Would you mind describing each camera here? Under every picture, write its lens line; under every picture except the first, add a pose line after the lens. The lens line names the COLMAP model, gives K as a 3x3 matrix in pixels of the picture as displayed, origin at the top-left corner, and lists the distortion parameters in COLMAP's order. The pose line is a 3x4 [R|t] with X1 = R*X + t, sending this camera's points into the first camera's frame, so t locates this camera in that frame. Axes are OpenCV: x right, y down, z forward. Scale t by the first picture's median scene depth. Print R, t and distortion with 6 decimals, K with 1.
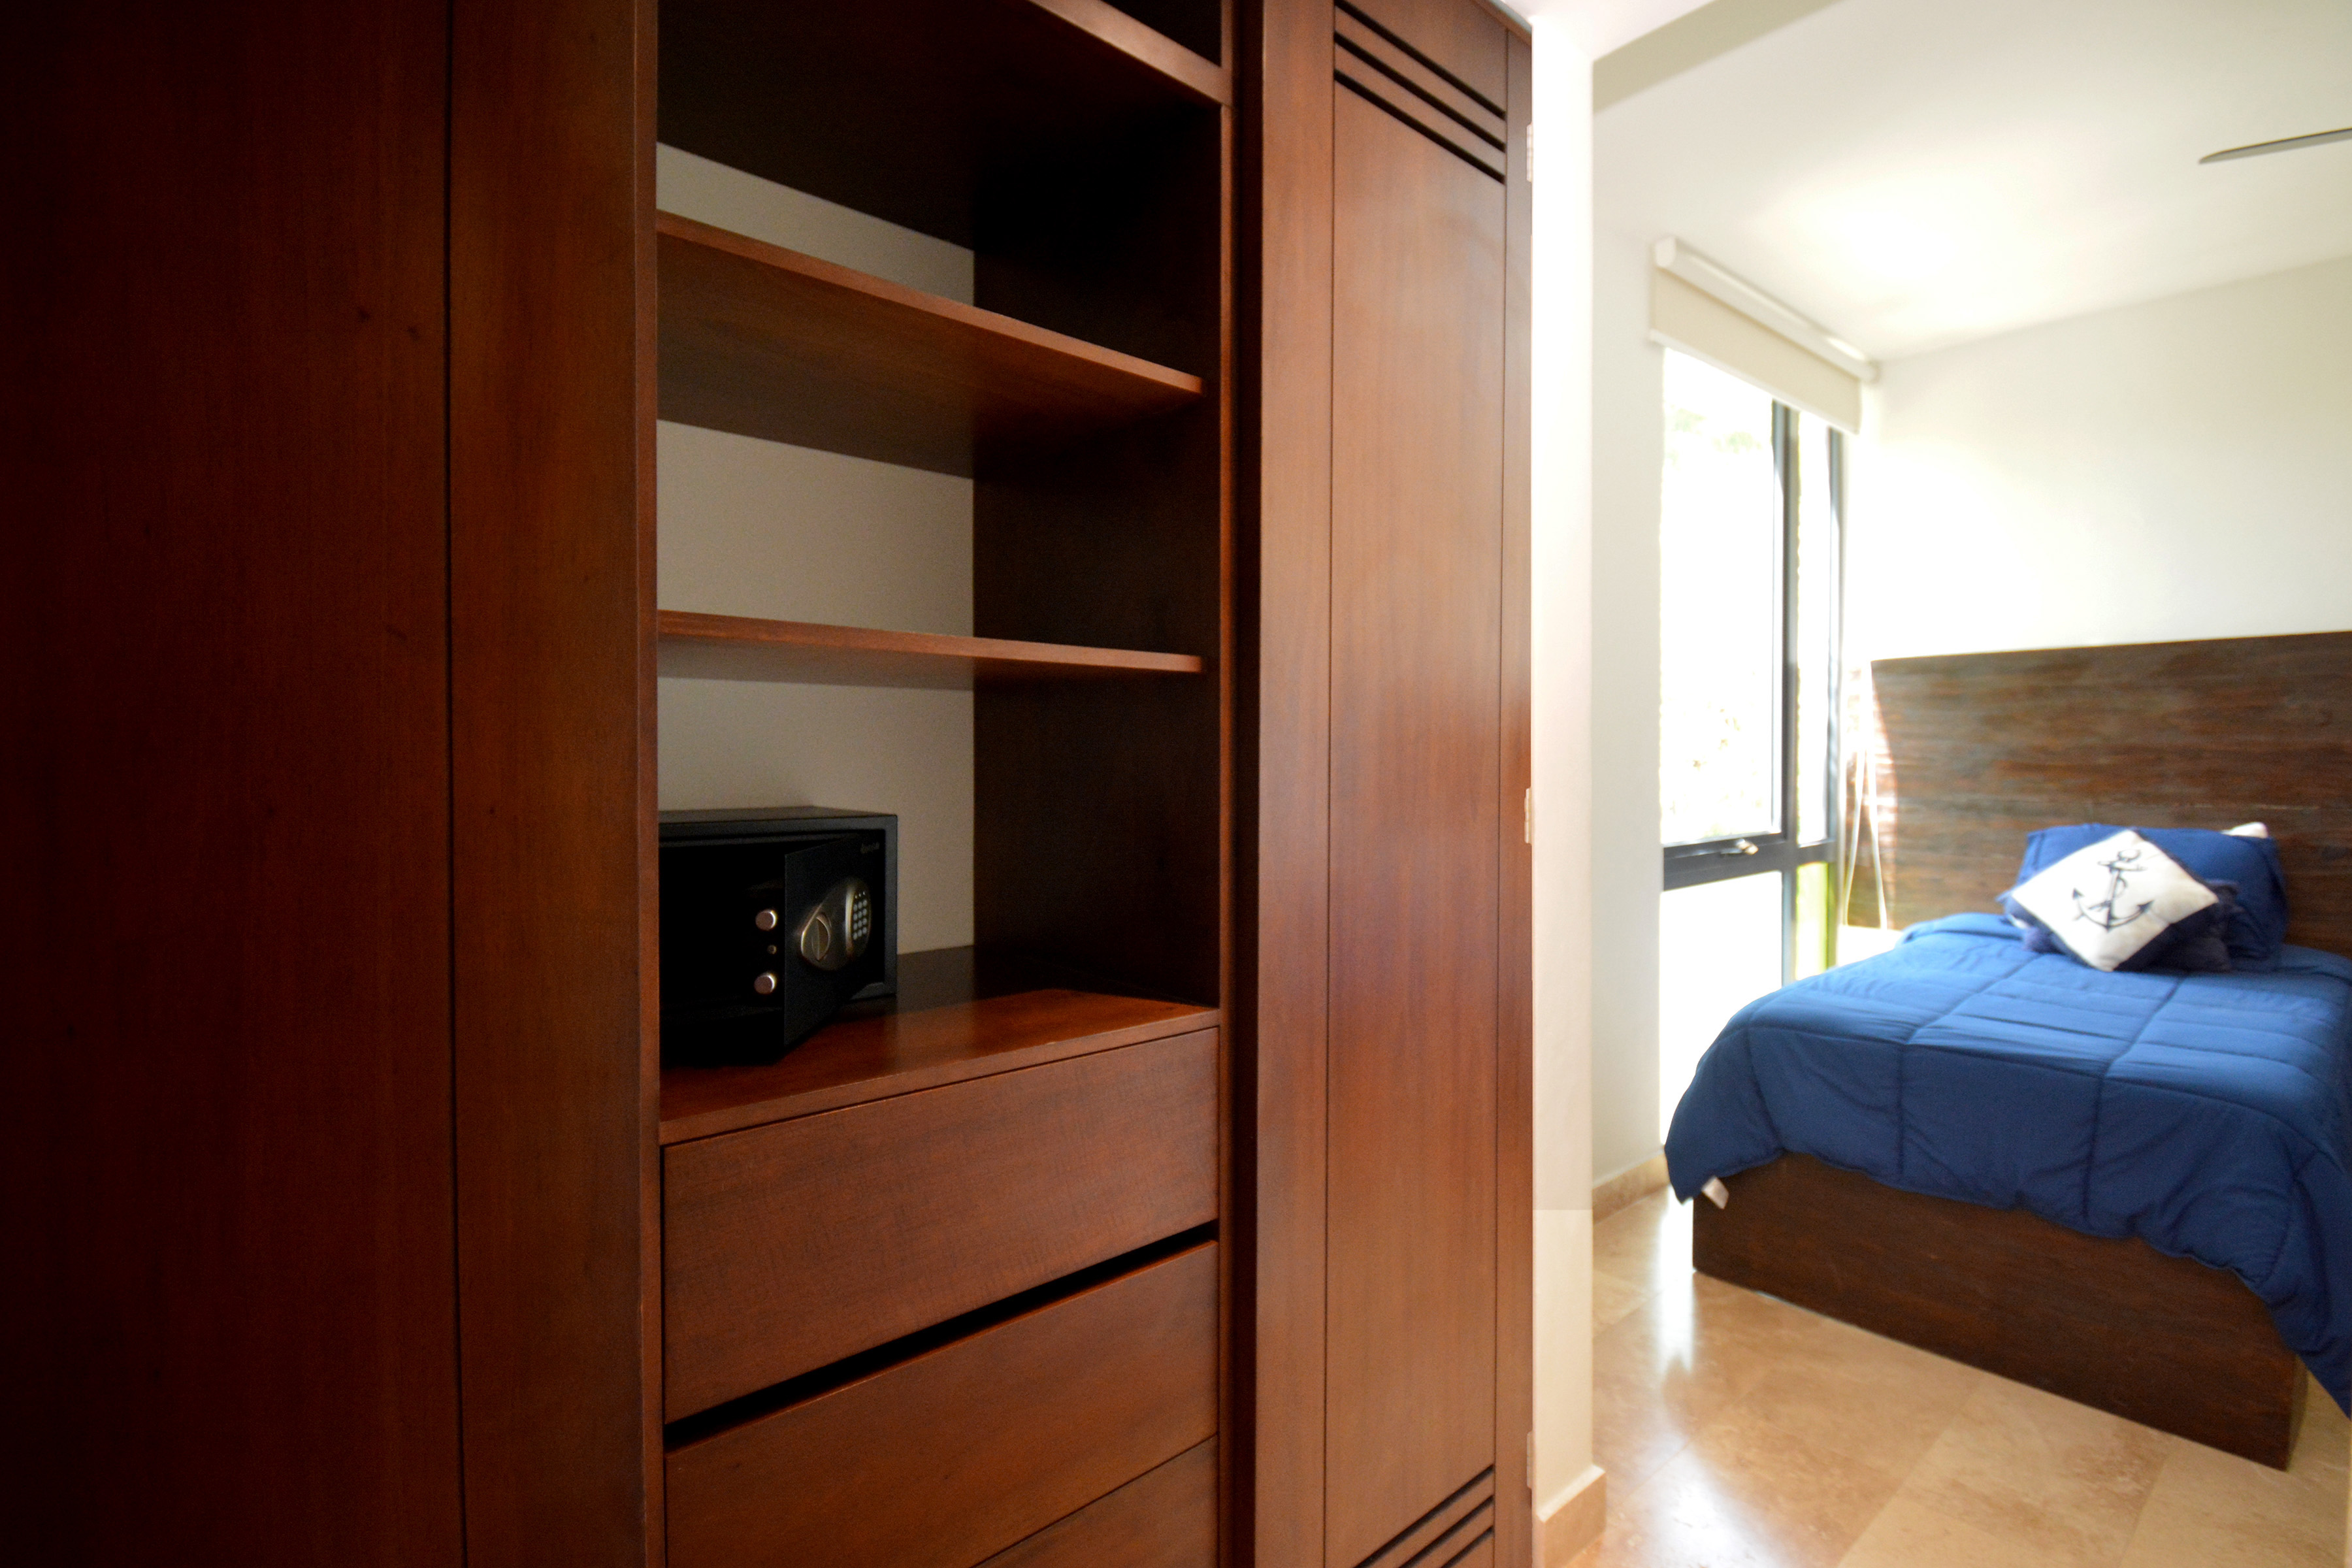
lens RADIAL K [[1050.6, 0, 1160.3], [0, 1050.6, 774.1], [0, 0, 1]] dist [0.017128, -0.028615]
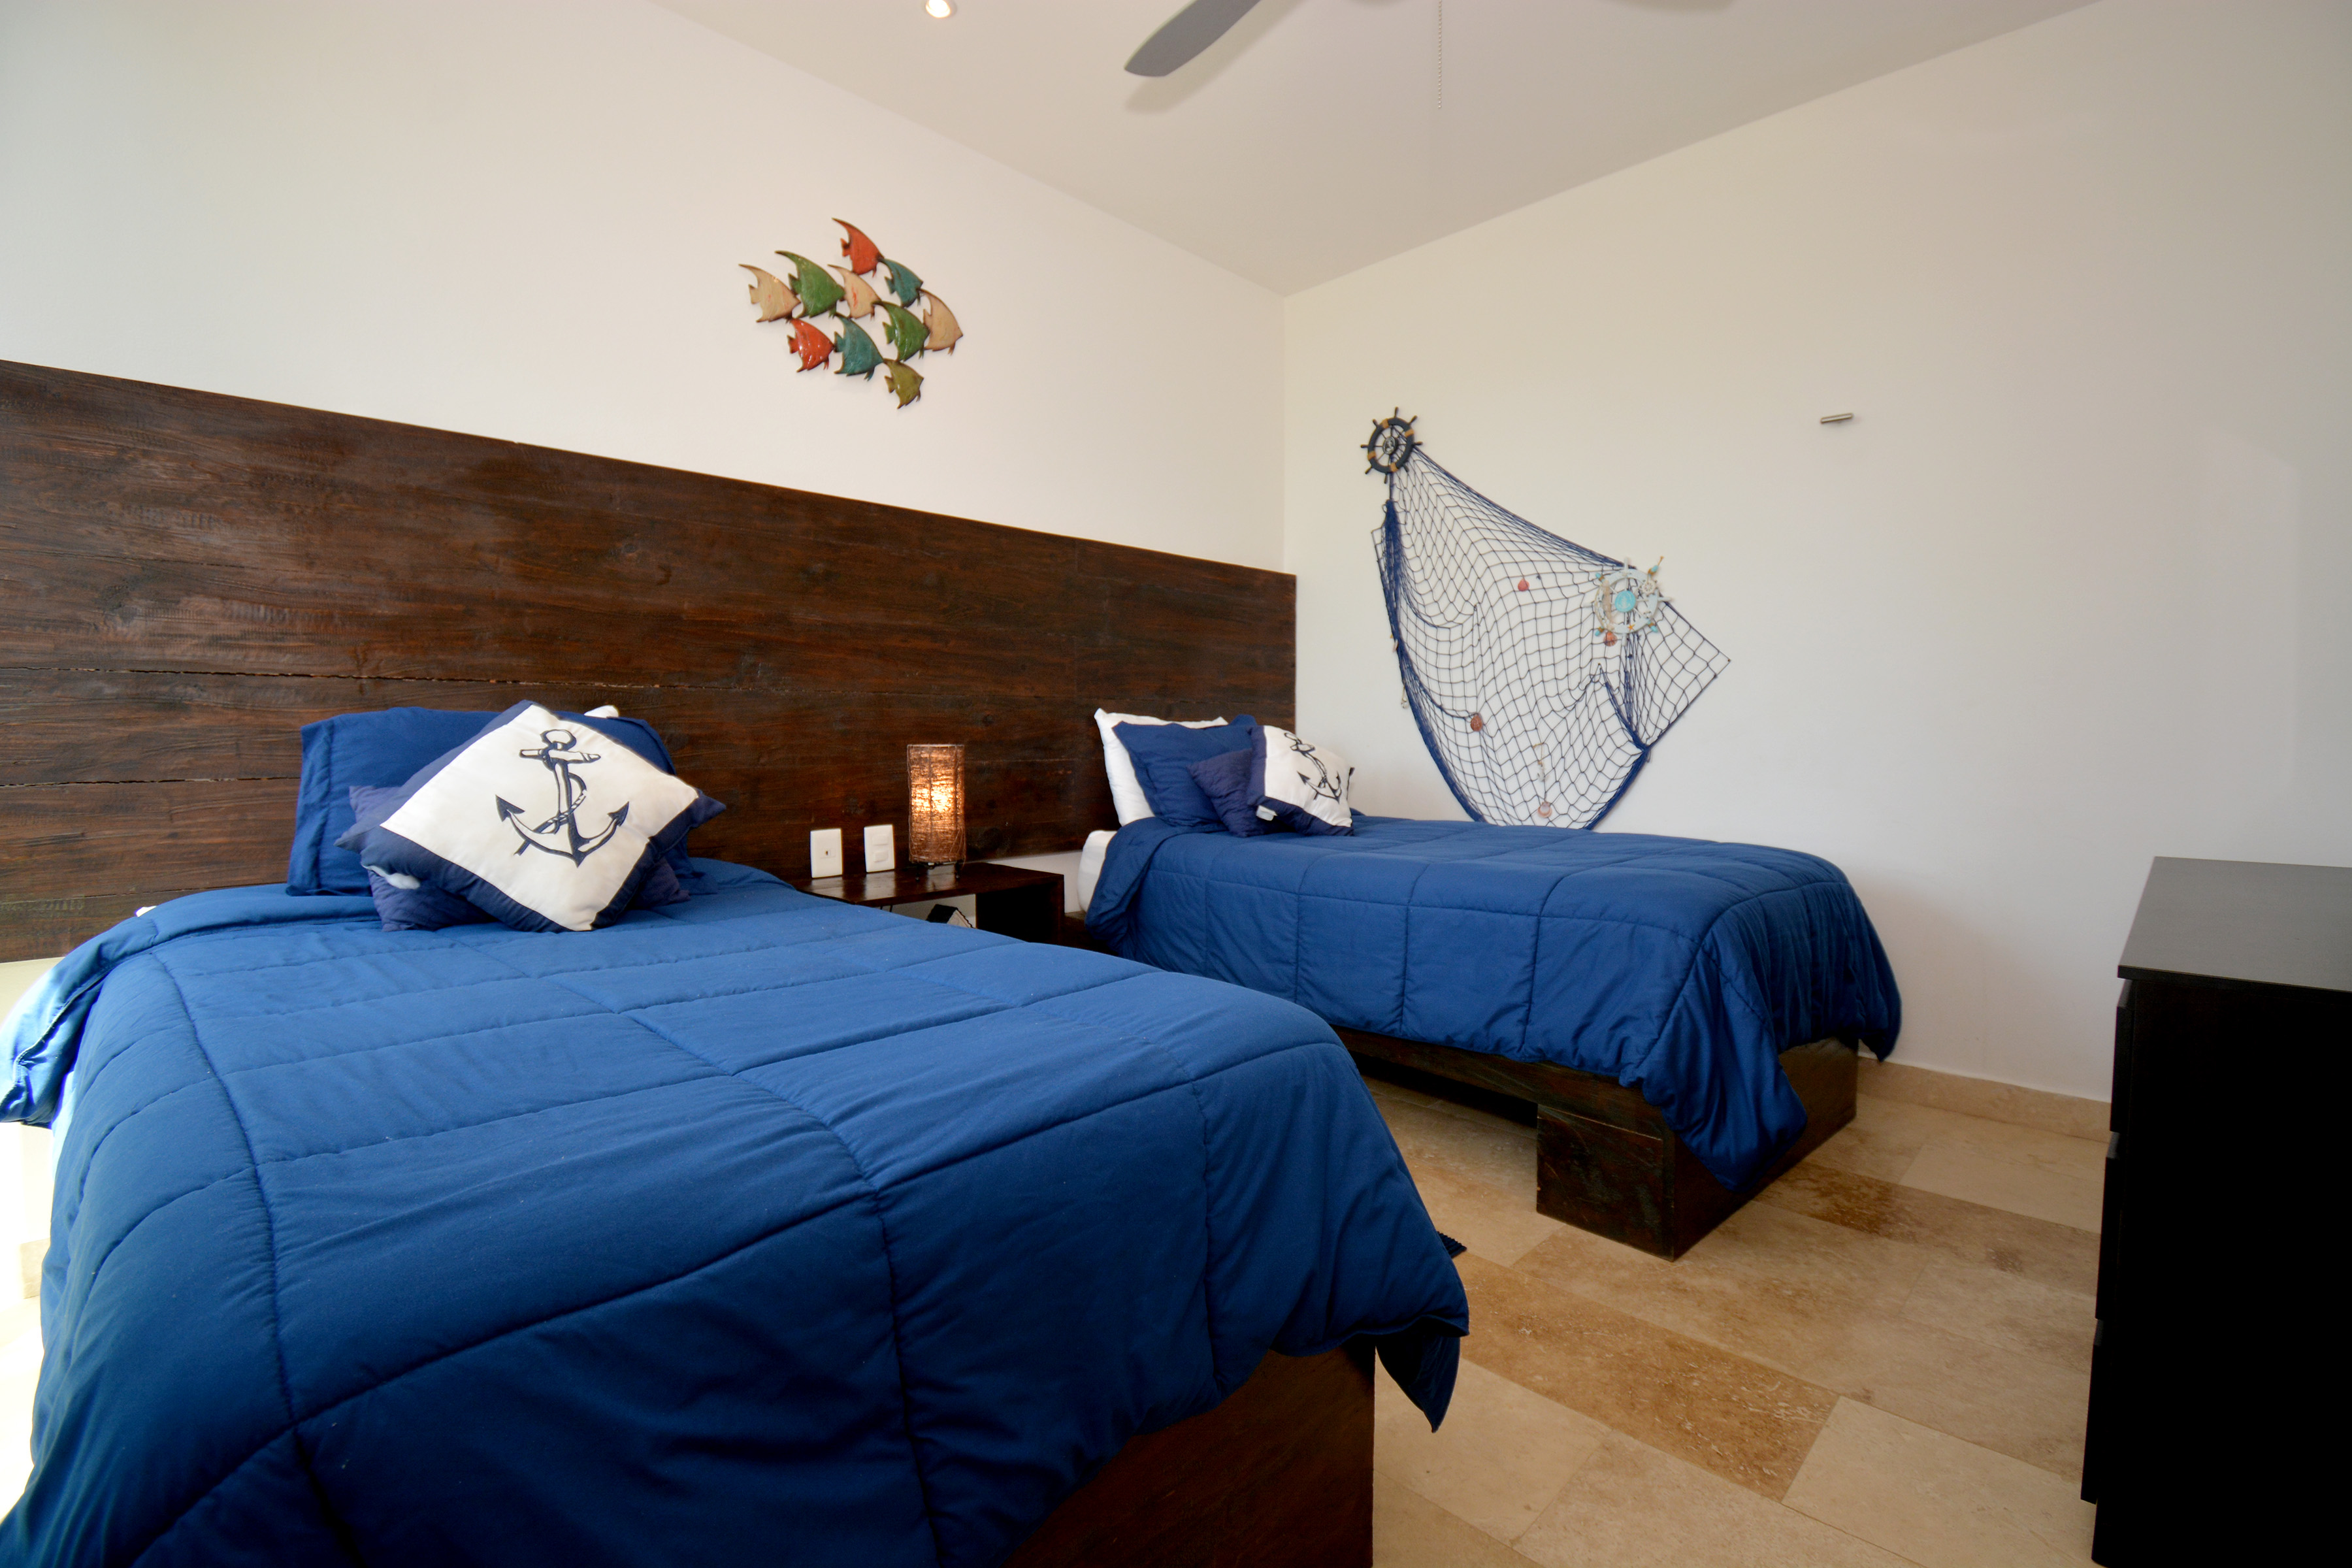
lens RADIAL K [[1050.6, 0, 1160.3], [0, 1050.6, 774.1], [0, 0, 1]] dist [0.017128, -0.028615]
pose [[-0.104208, -0.026000, 0.994216, 0.269259], [0.020917, 0.999380, 0.028327, 0.084999], [-0.994336, 0.023748, -0.103599, 0.691787]]
